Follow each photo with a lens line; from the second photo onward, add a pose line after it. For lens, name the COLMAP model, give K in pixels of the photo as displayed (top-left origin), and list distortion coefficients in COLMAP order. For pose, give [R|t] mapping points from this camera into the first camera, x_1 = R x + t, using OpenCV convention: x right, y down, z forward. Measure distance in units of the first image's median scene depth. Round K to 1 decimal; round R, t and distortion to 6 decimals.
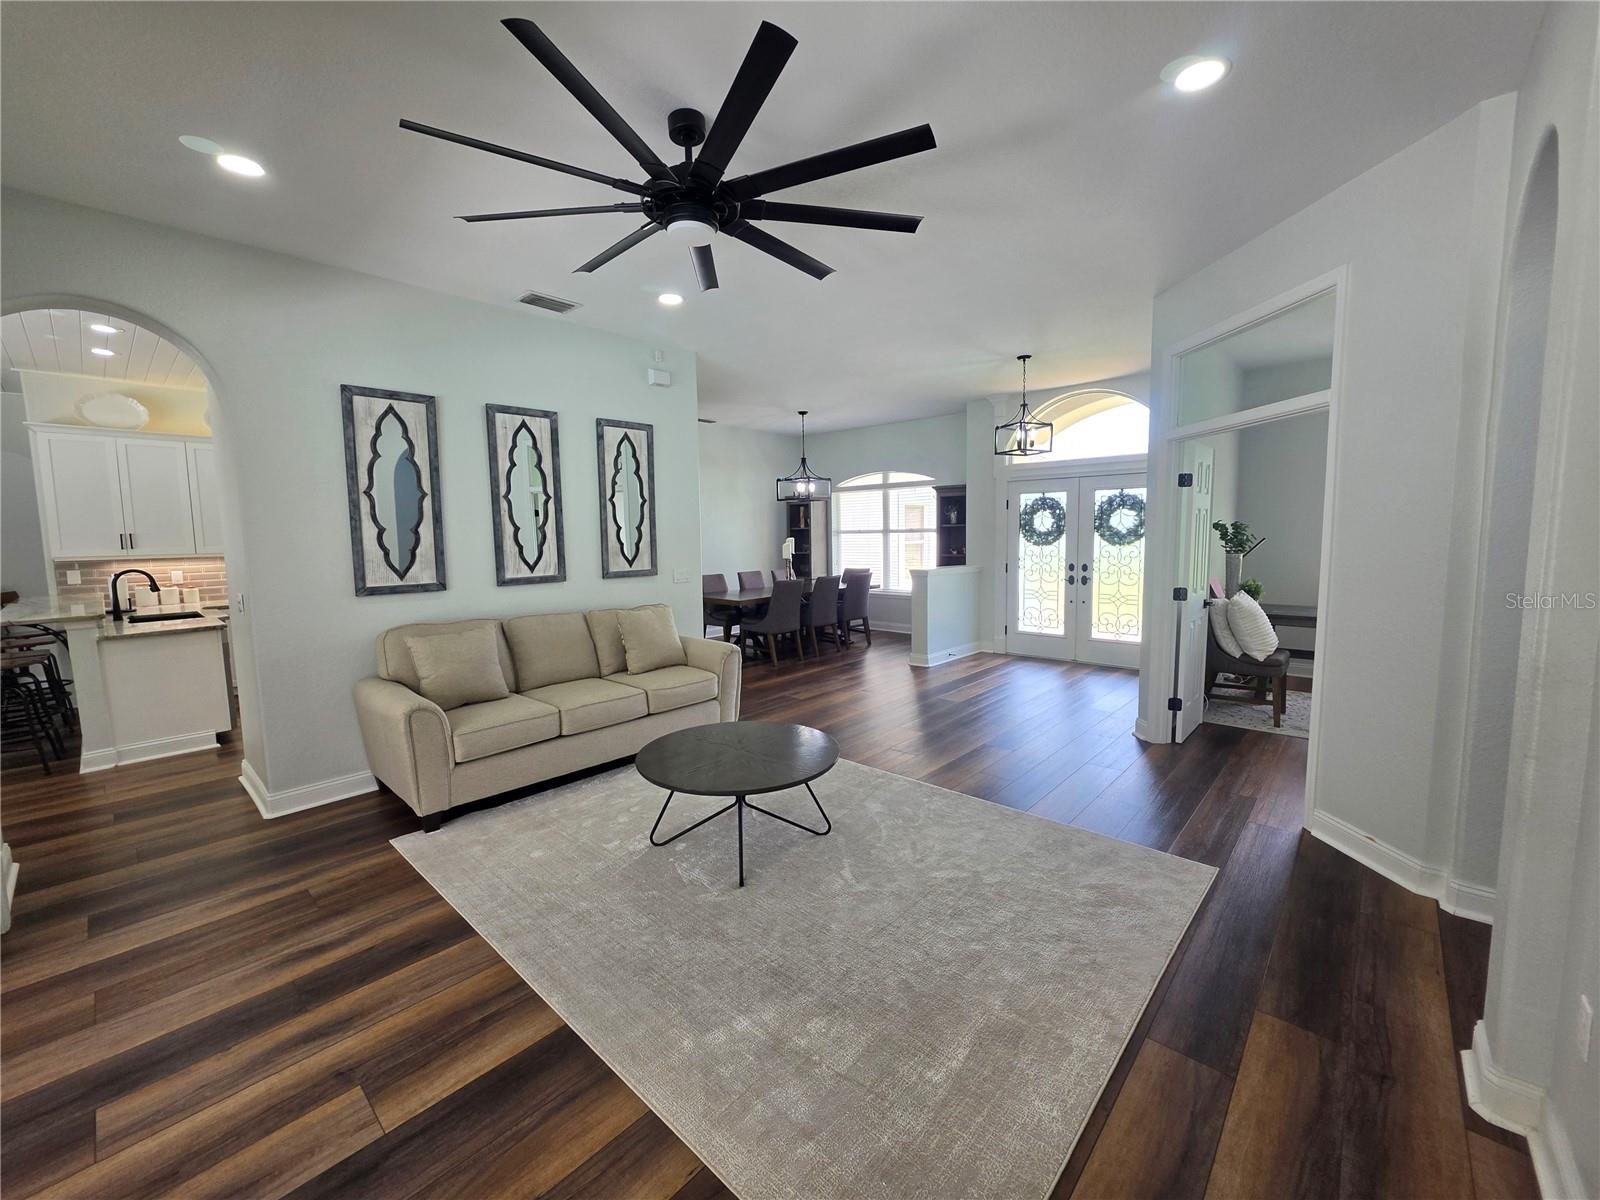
lens RADIAL K [[646.4, 0, 810.4], [0, 646.4, 594.1], [0, 0, 1]] dist [-0.003978, 0.000835]
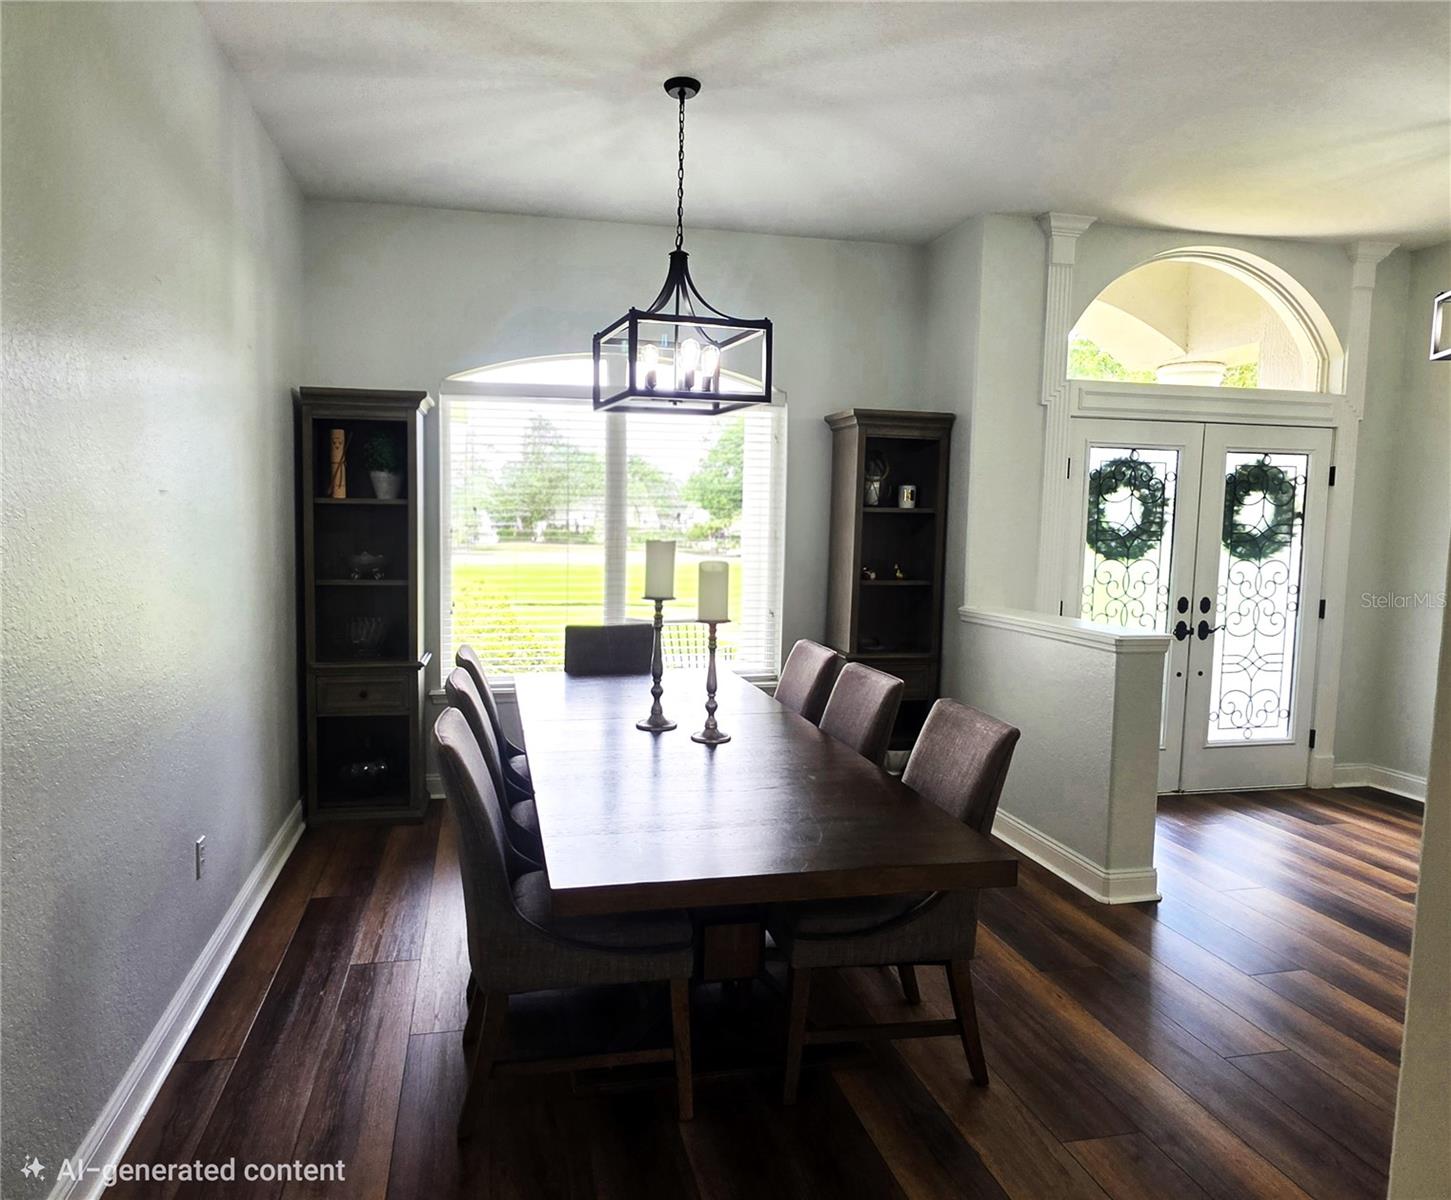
lens RADIAL K [[1068.4, 0, 731.8], [0, 1068.4, 607.7], [0, 0, 1]] dist [0.011122, 0.003490]
pose [[0.557954, -0.047546, 0.828509, -0.723756], [0.055746, 0.998250, 0.019745, -0.117177], [-0.827997, 0.035169, 0.559628, 1.297414]]
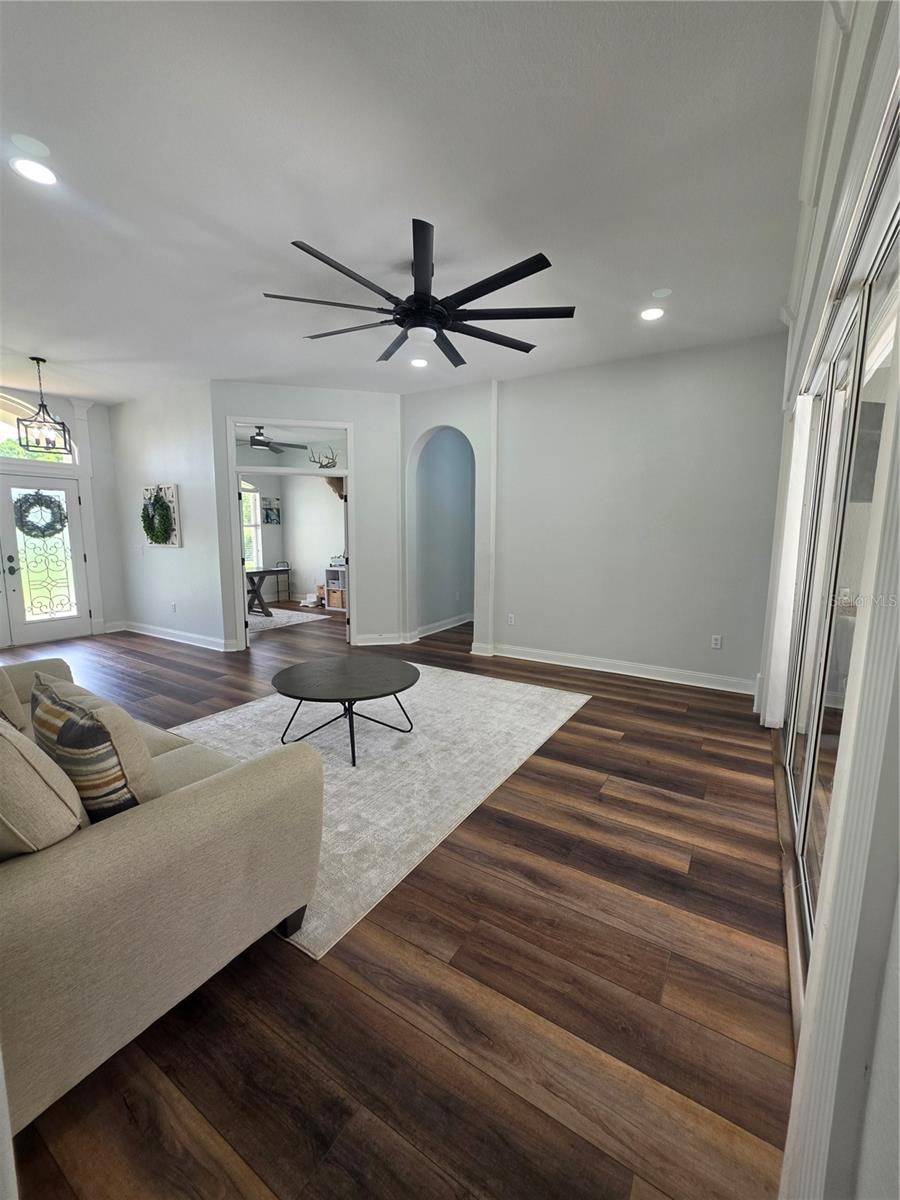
lens RADIAL K [[484.8, 0, 454.4], [0, 484.8, 598.9], [0, 0, 1]] dist [-0.003978, 0.000835]
pose [[-0.175612, -0.121435, 0.976941, -0.785675], [0.094054, 0.985754, 0.139437, -0.027222], [-0.979956, 0.116372, -0.161689, 0.631290]]
